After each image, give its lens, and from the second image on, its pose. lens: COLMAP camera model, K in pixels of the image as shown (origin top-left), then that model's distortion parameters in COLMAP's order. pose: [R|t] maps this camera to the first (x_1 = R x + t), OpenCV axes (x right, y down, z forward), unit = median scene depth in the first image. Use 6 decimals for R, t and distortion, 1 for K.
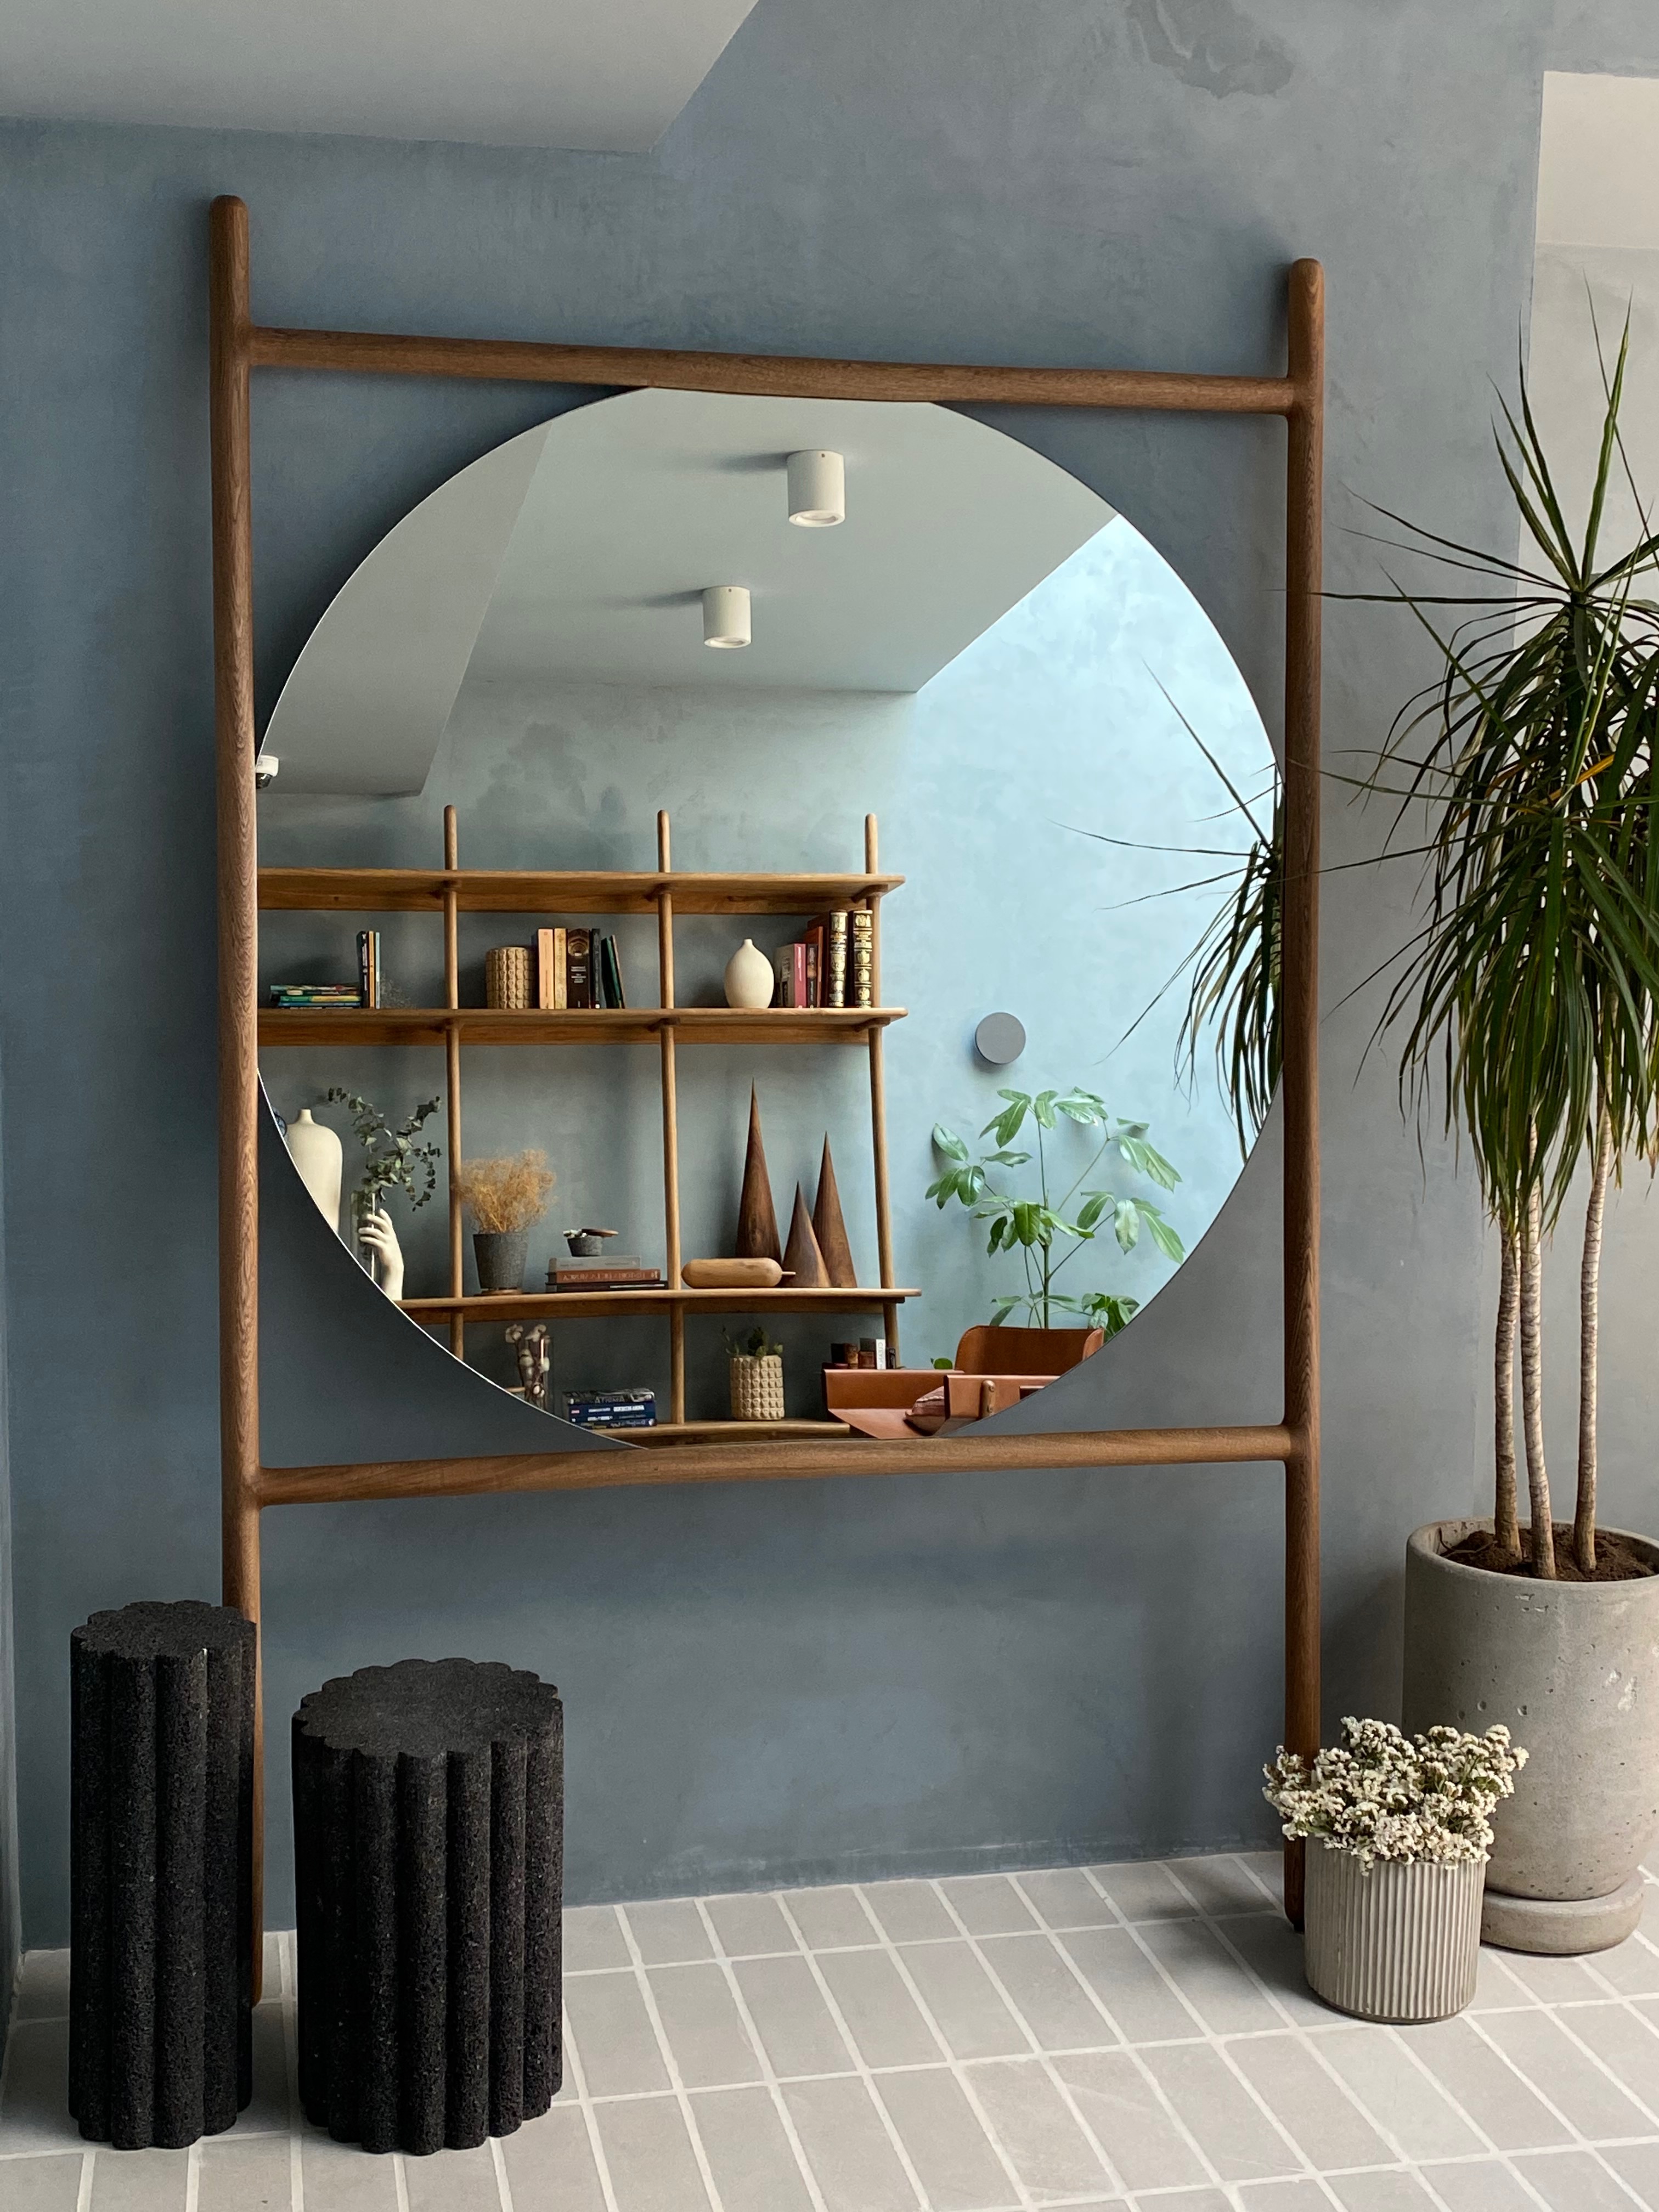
lens RADIAL K [[2673.6, 0, 829.3], [0, 2673.6, 1111.6], [0, 0, 1]] dist [0.027483, 0.000000]
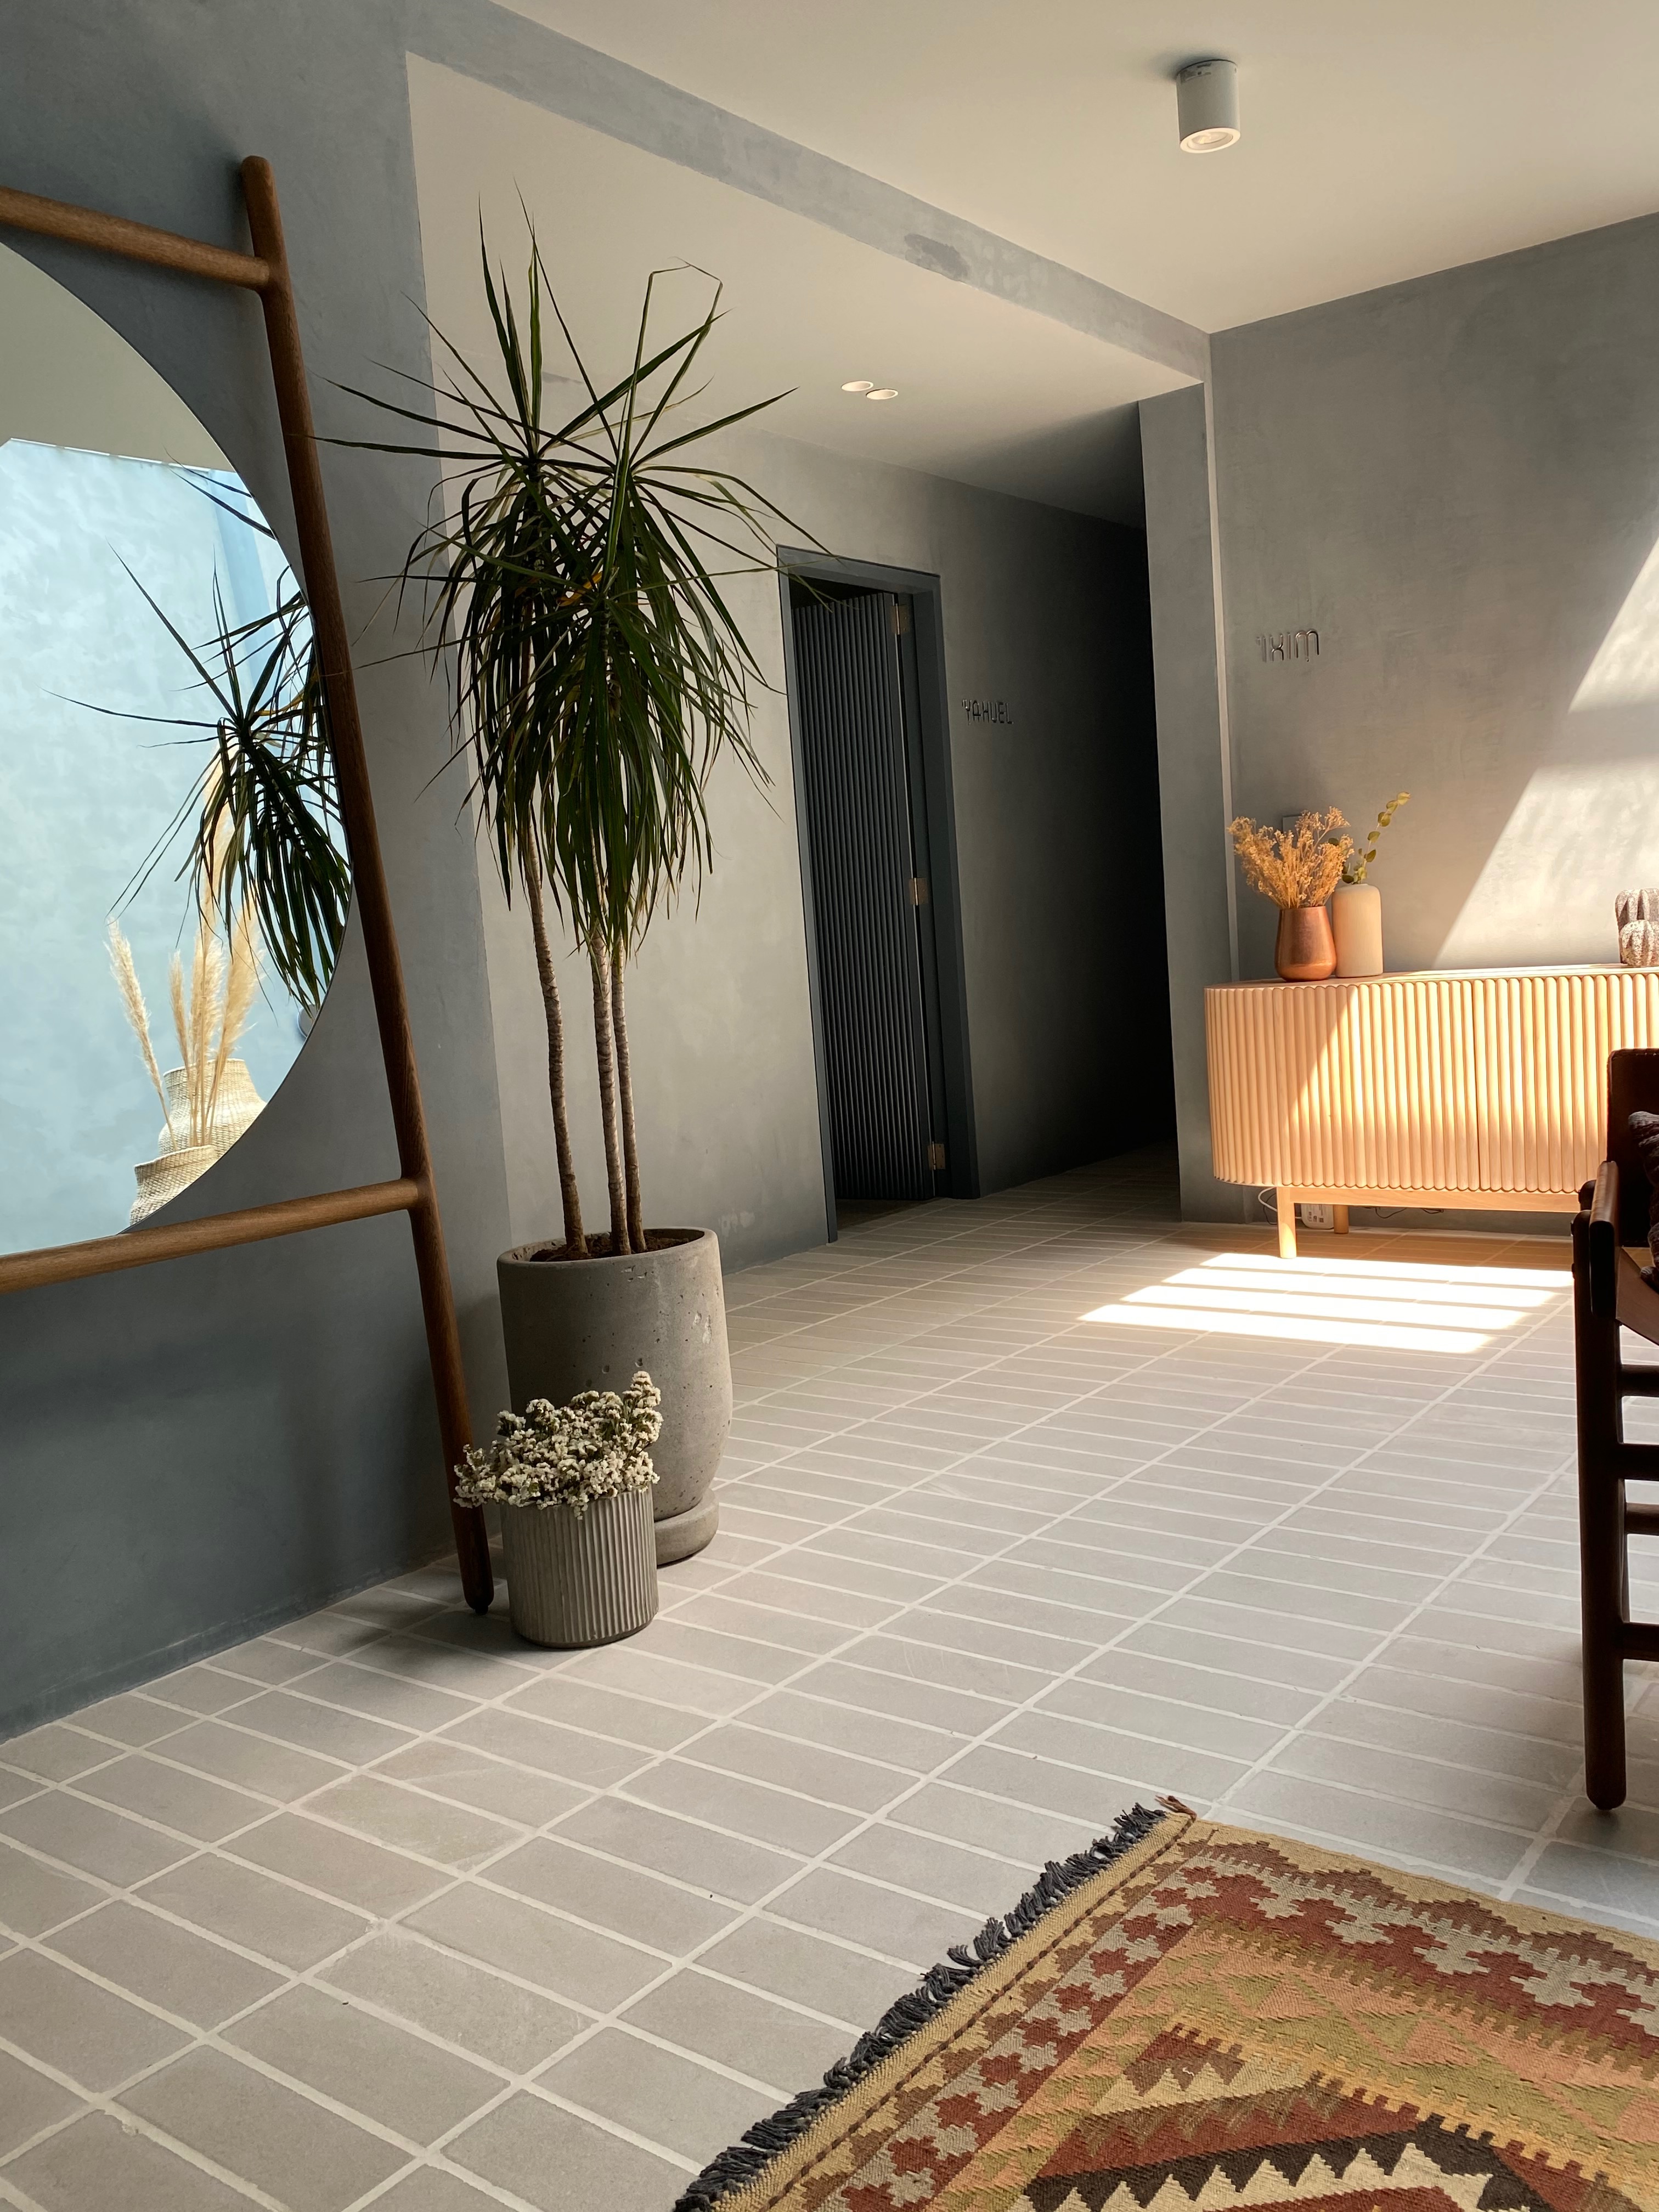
lens RADIAL K [[1856.1, 0, 817.1], [0, 1856.1, 1089.5], [0, 0, 1]] dist [0.025967, -0.019036]
pose [[0.757651, -0.129086, 0.639766, -0.201044], [0.172603, 0.984975, -0.005669, 0.118702], [-0.629422, 0.114721, 0.768549, 0.285081]]
